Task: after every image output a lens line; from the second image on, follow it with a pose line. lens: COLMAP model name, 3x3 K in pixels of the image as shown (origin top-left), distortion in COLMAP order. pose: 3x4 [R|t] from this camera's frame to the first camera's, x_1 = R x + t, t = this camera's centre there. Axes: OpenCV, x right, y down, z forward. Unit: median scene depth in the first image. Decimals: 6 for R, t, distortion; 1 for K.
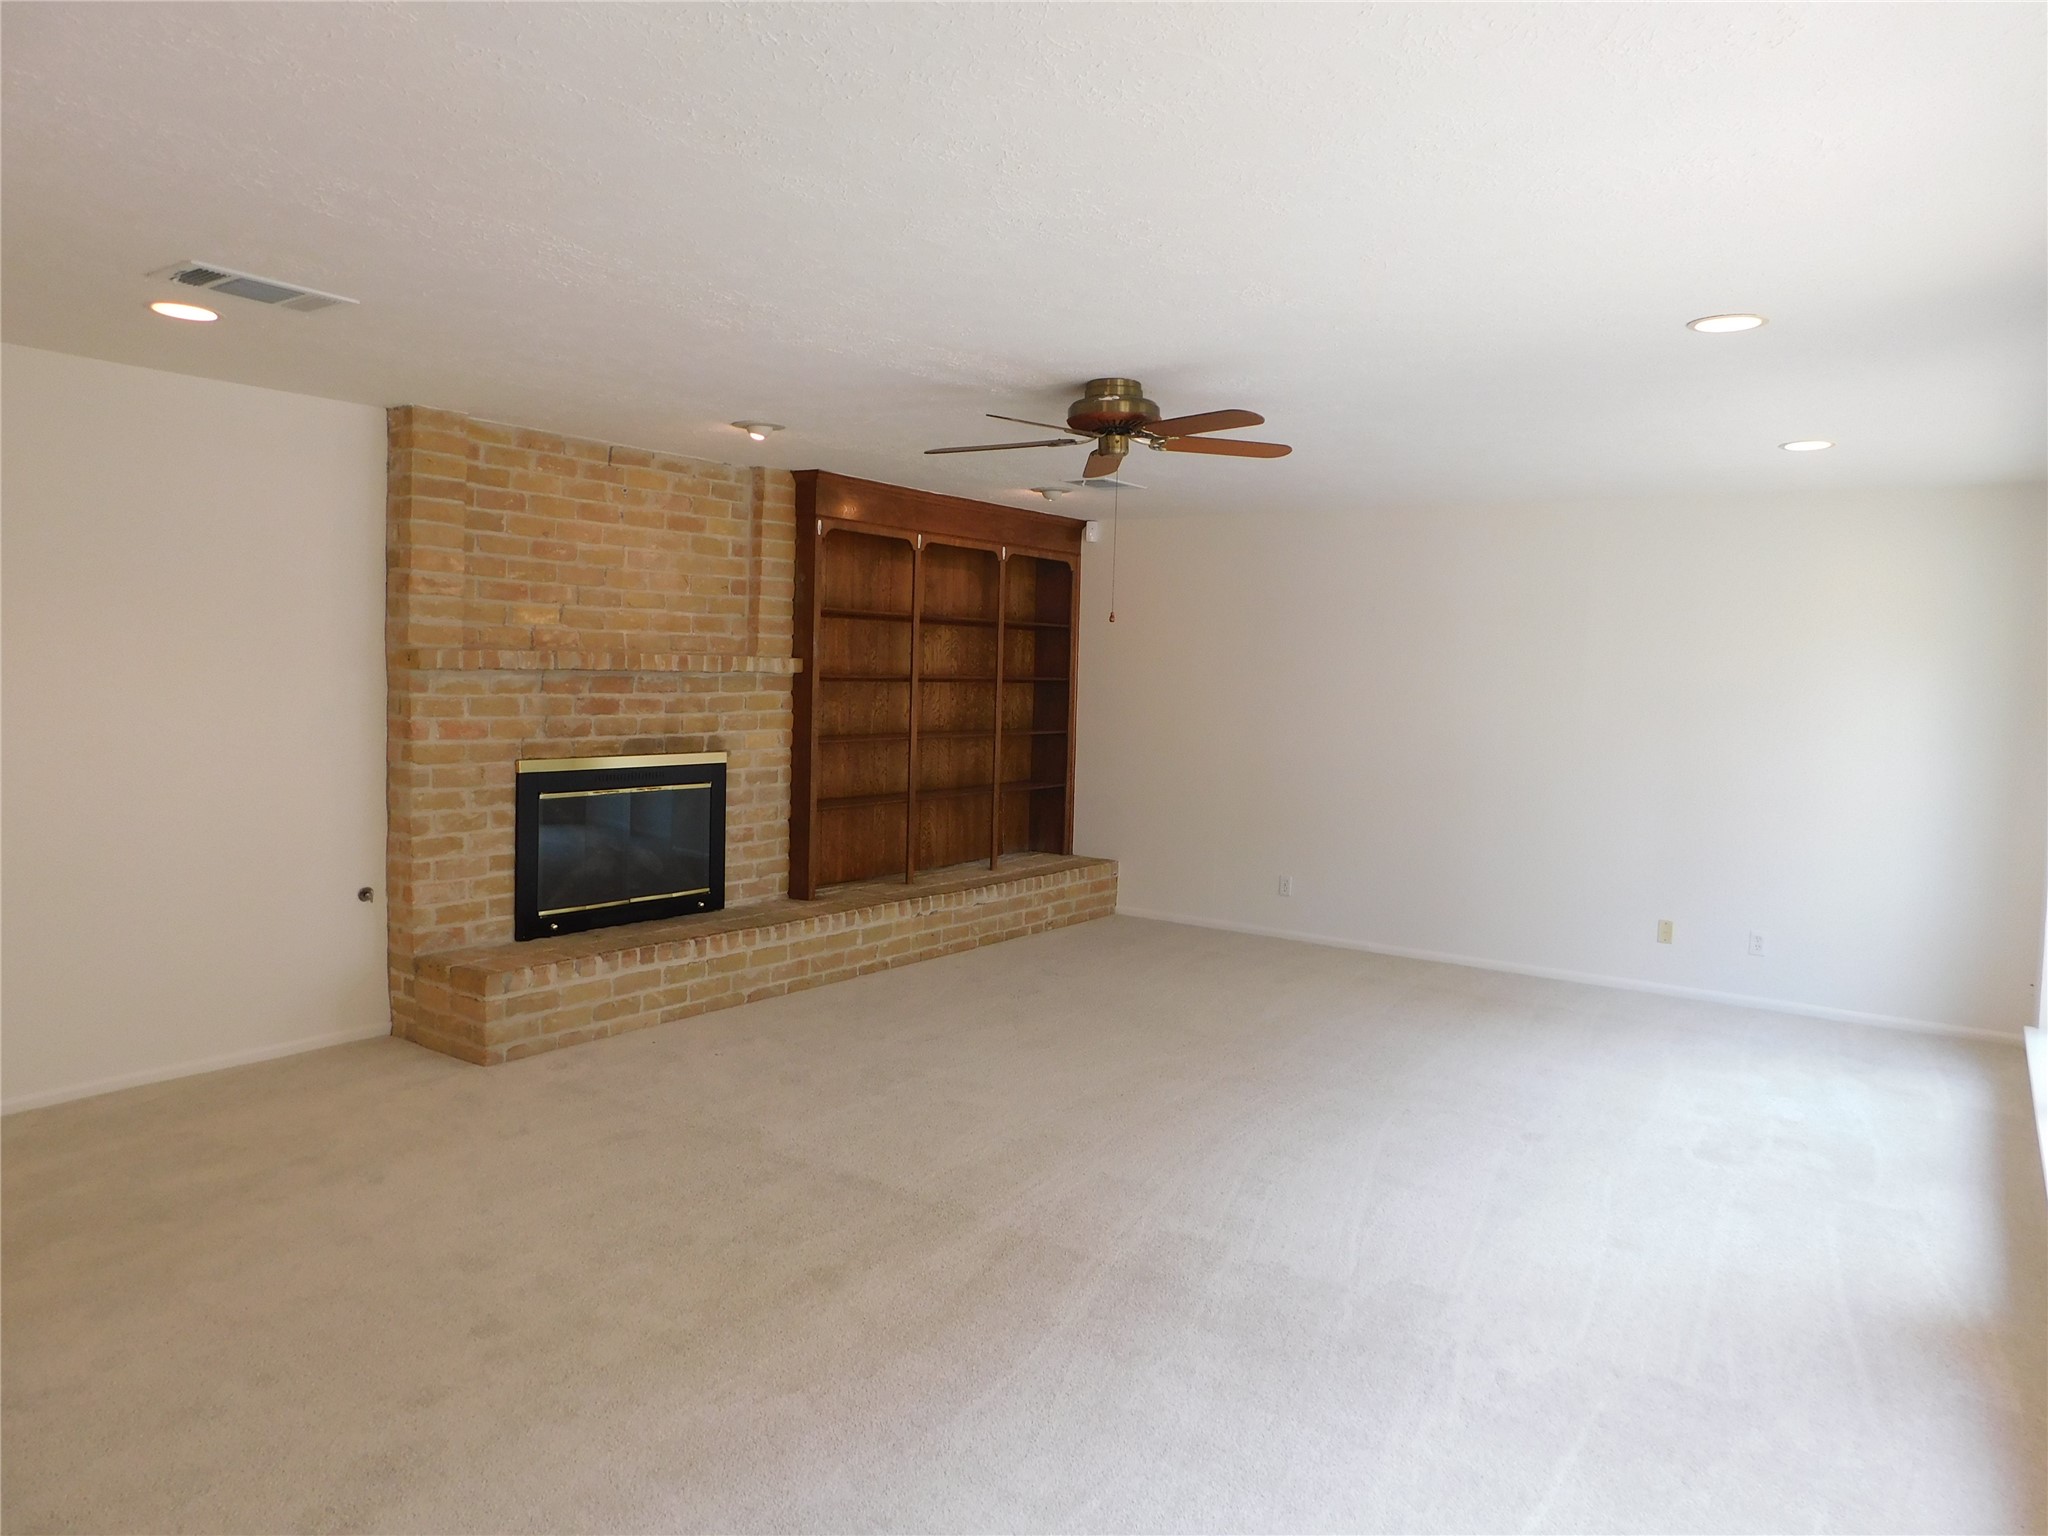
lens RADIAL K [[1394.4, 0, 1024.0], [0, 1394.4, 768.0], [0, 0, 1]] dist [0.000641, 0.001637]
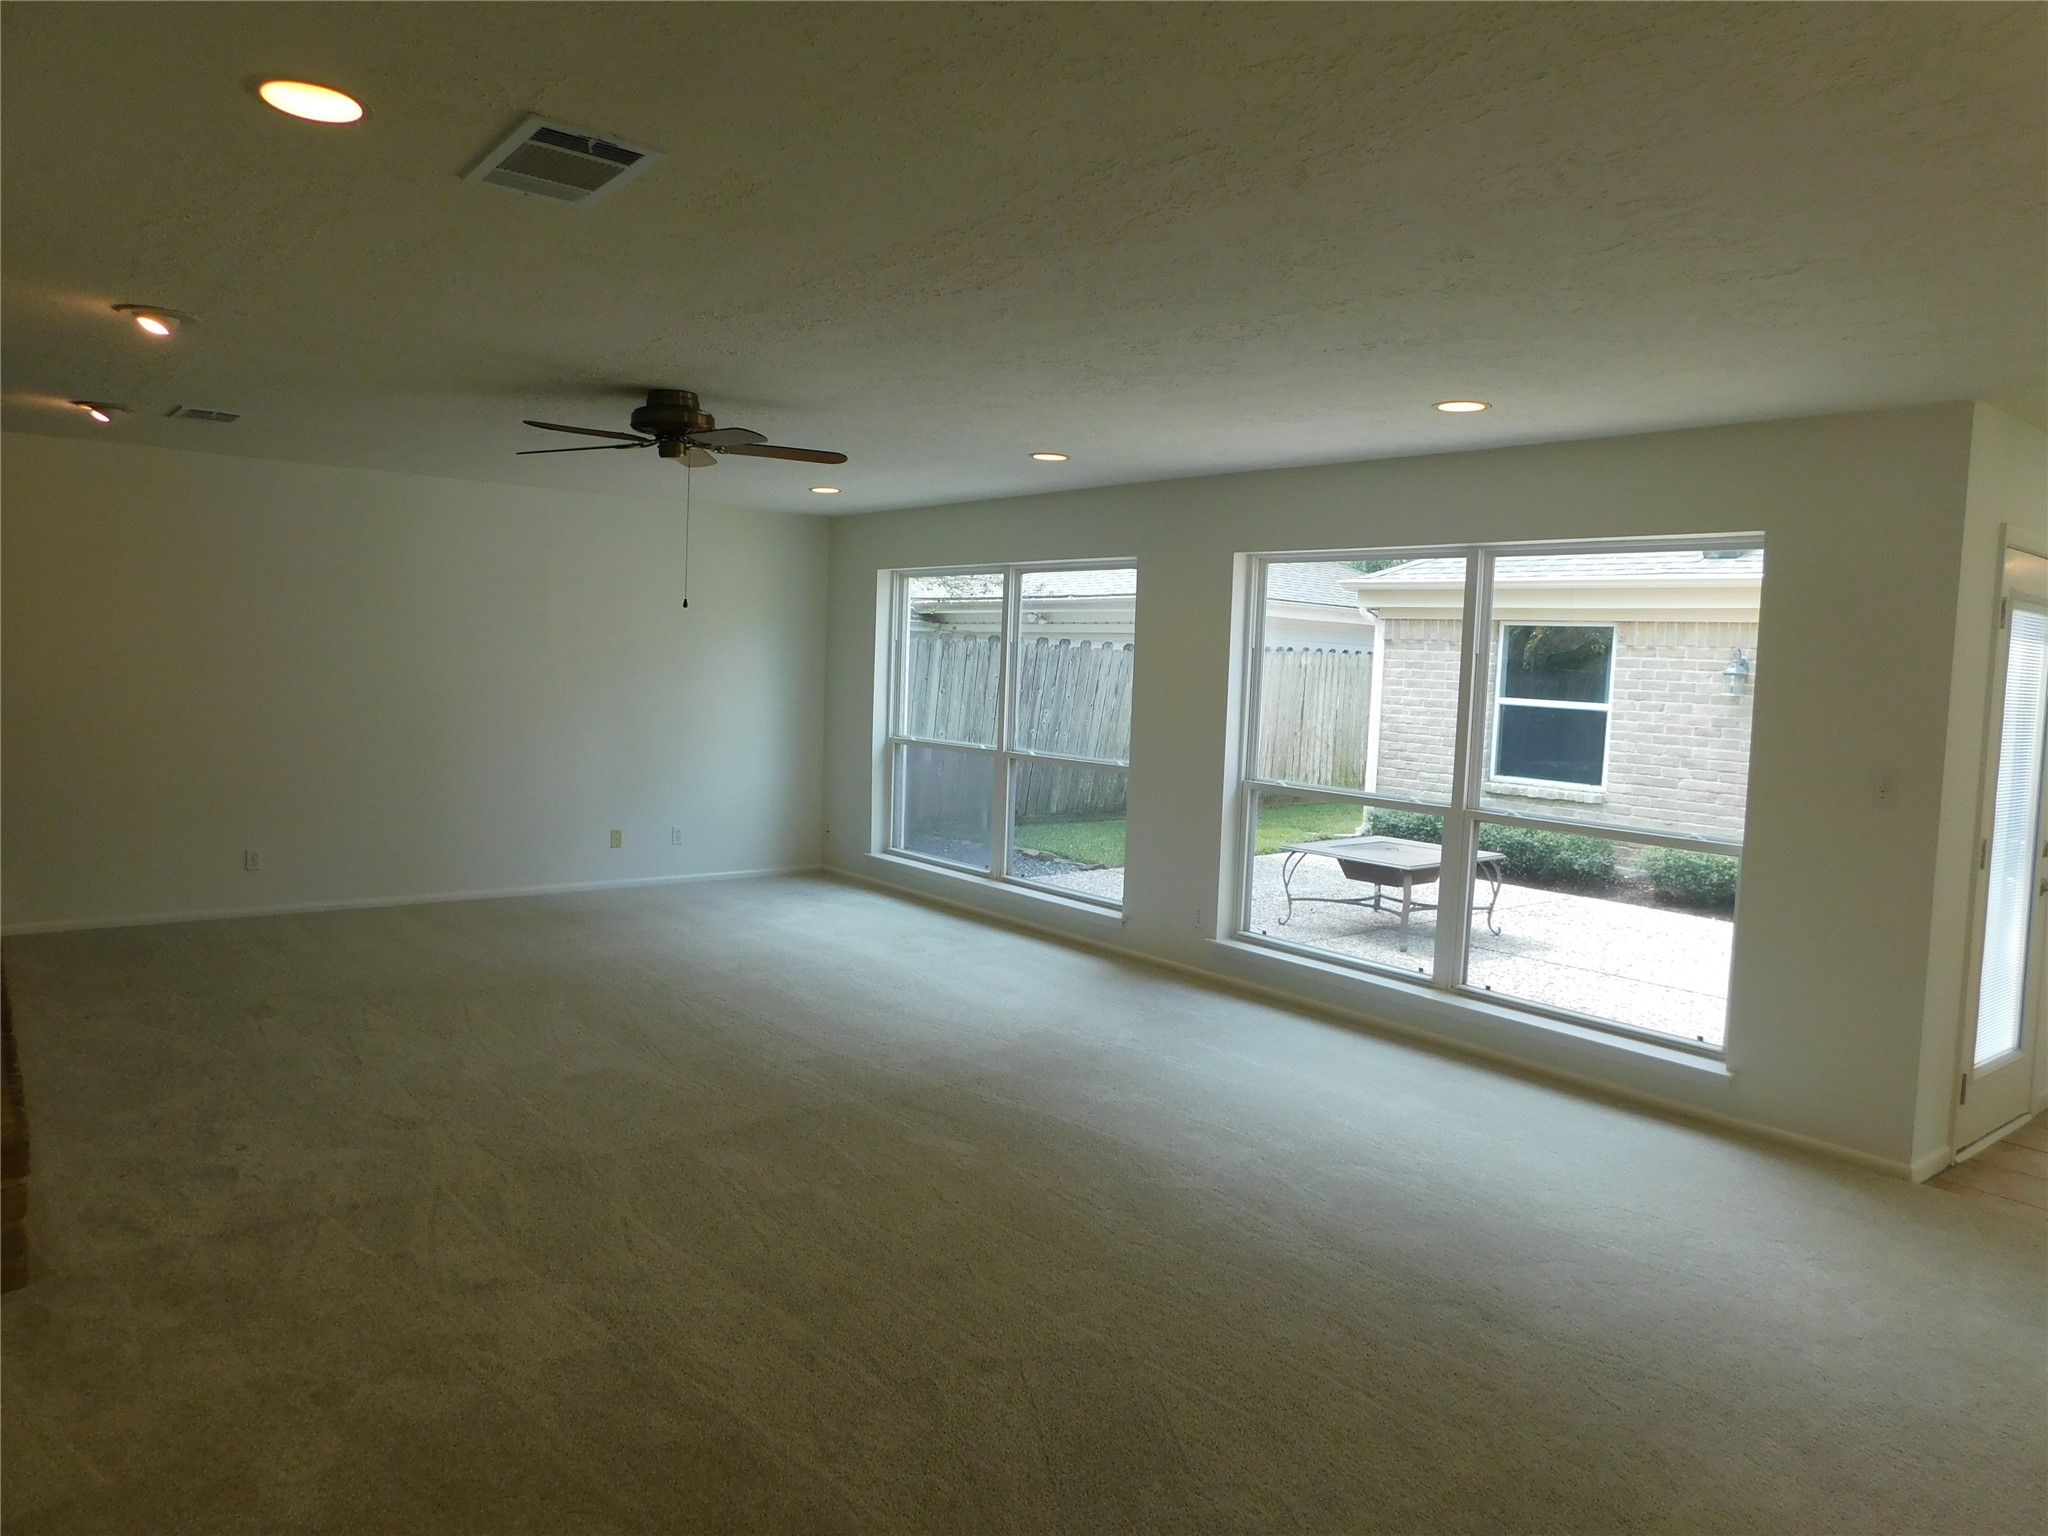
lens RADIAL K [[1394.4, 0, 1024.0], [0, 1394.4, 768.0], [0, 0, 1]] dist [0.000641, 0.001637]
pose [[0.249391, -0.092499, 0.963975, -0.808410], [0.039040, 0.995579, 0.085431, -0.050429], [-0.967616, 0.016328, 0.251899, 0.373102]]
